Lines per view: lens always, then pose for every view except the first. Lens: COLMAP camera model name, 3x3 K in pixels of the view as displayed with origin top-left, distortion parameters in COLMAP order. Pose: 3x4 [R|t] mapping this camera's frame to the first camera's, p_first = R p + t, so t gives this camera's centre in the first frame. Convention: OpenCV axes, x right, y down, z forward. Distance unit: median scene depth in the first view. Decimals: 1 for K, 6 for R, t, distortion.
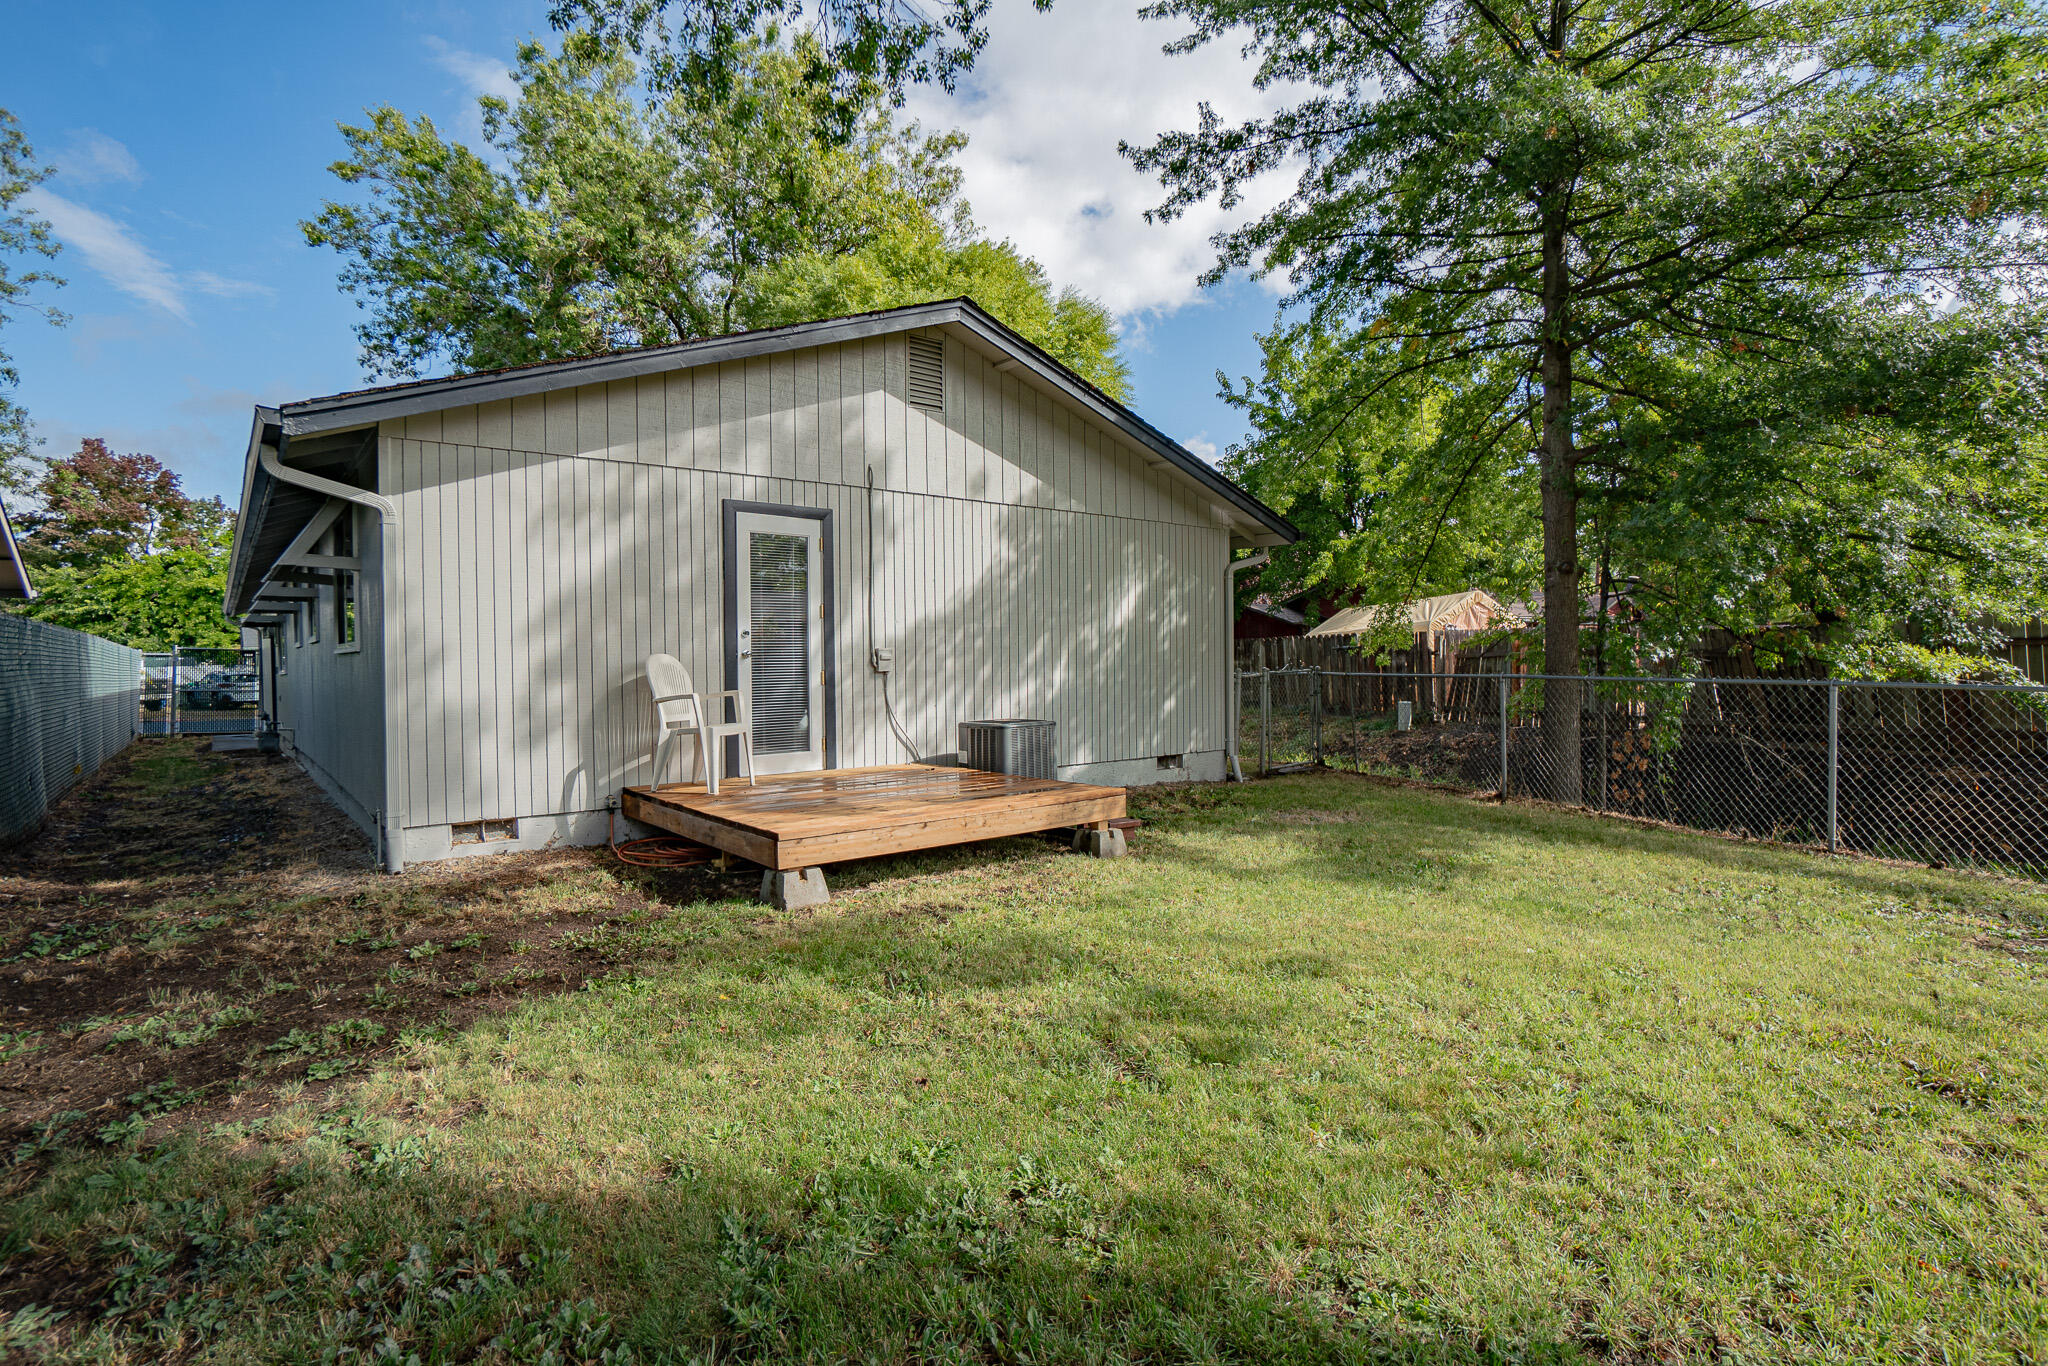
lens RADIAL K [[977.7, 0, 1024.0], [0, 977.7, 683.0], [0, 0, 1]] dist [0.000870, 0.000000]
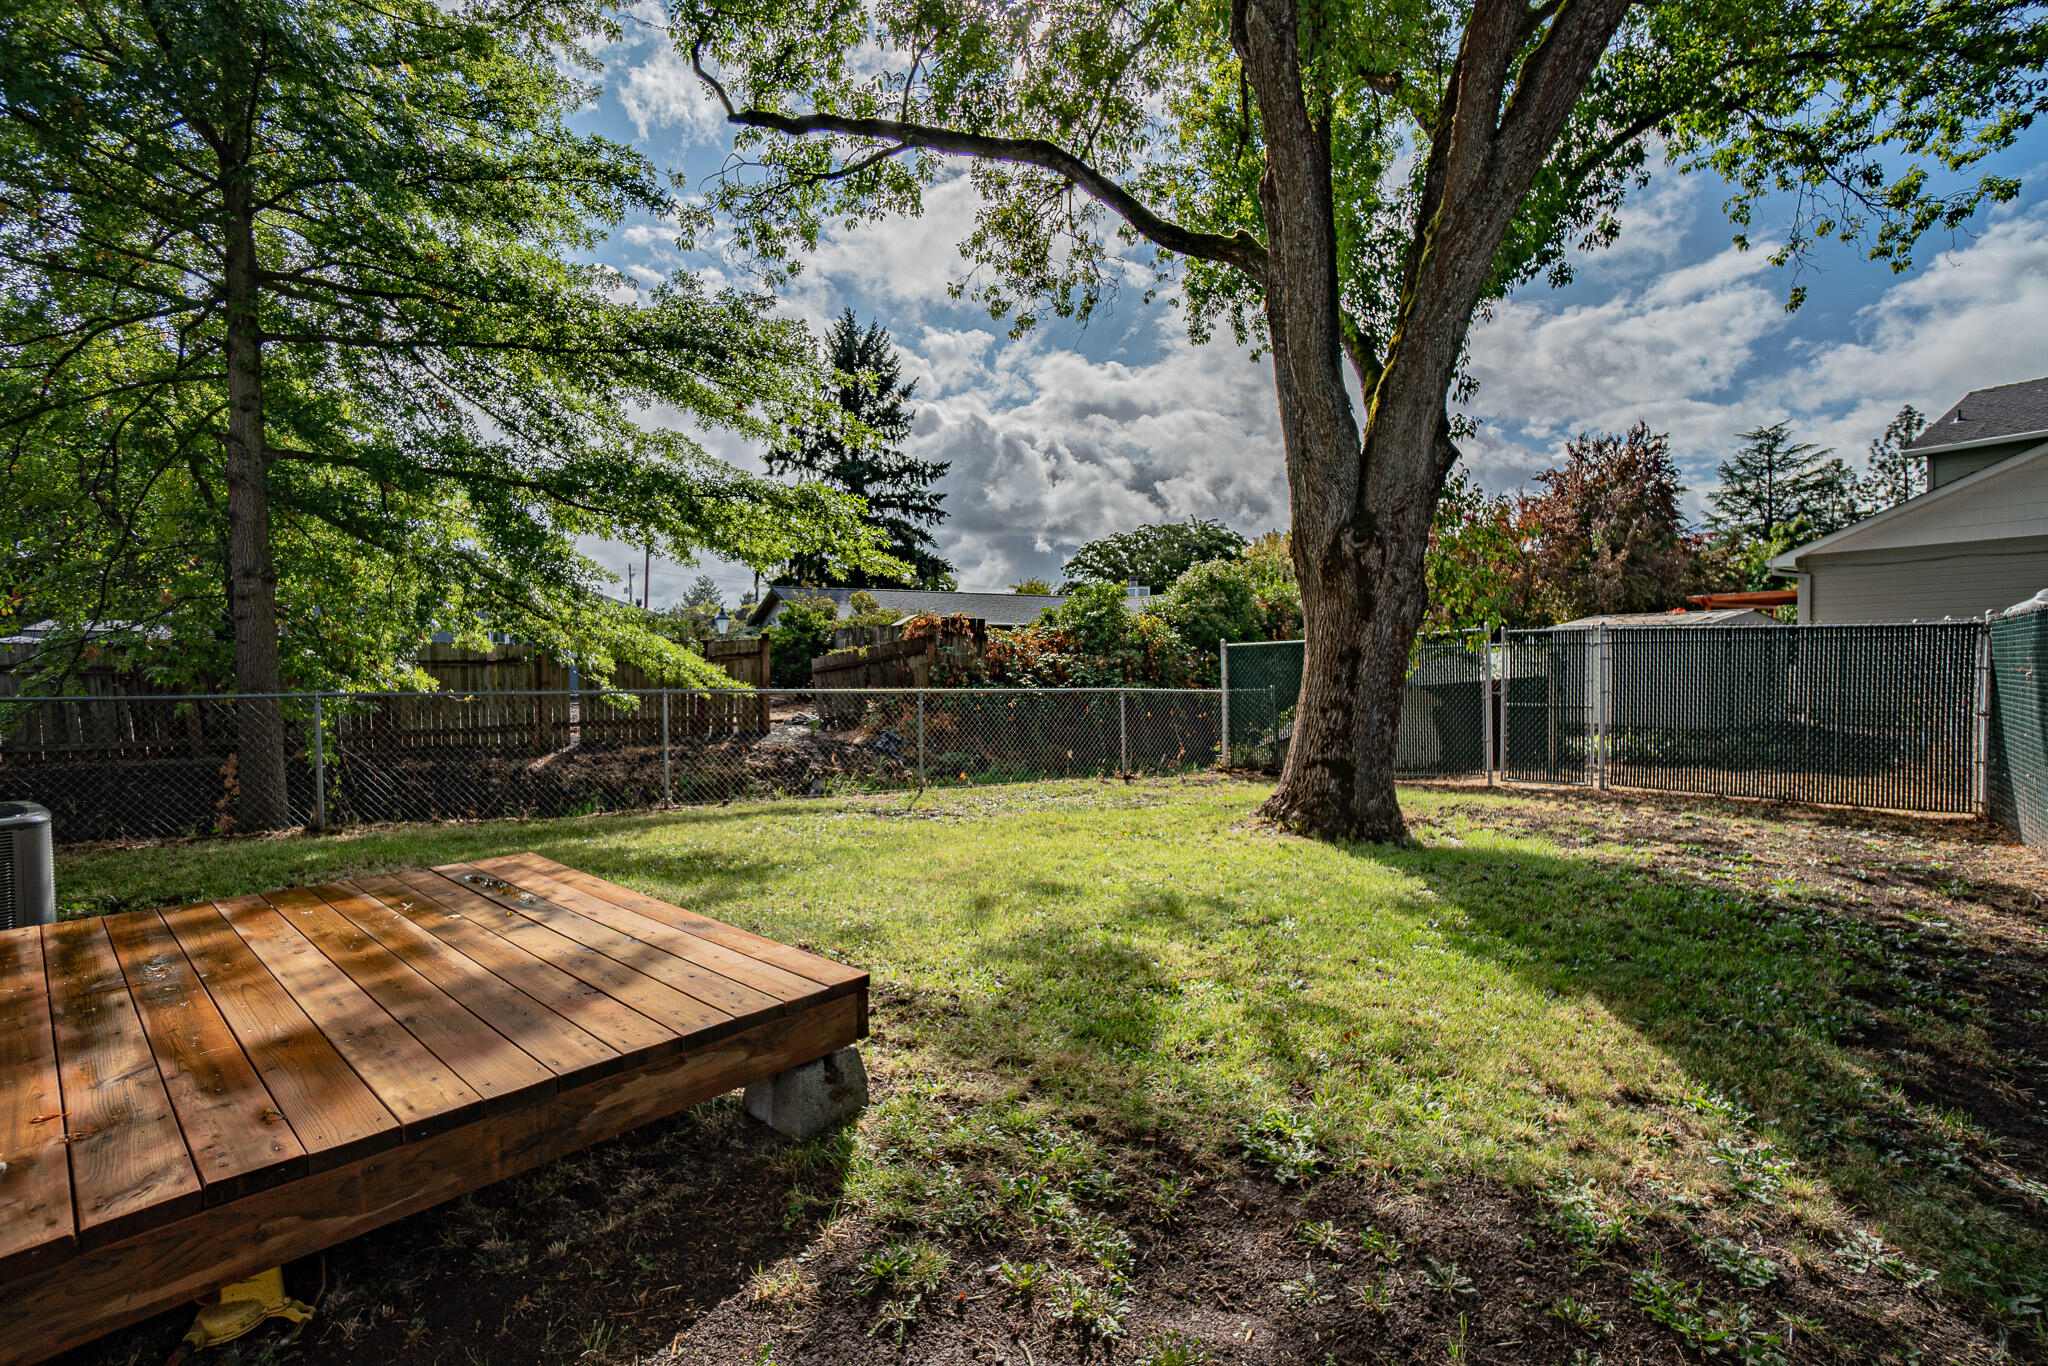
lens RADIAL K [[919.6, 0, 1024.0], [0, 919.6, 683.0], [0, 0, 1]] dist [-0.001959, -0.000077]
pose [[-0.180555, -0.010910, 0.983504, -0.476208], [0.020192, 0.999687, 0.014797, -0.008641], [-0.983358, 0.022530, -0.180278, 0.611127]]
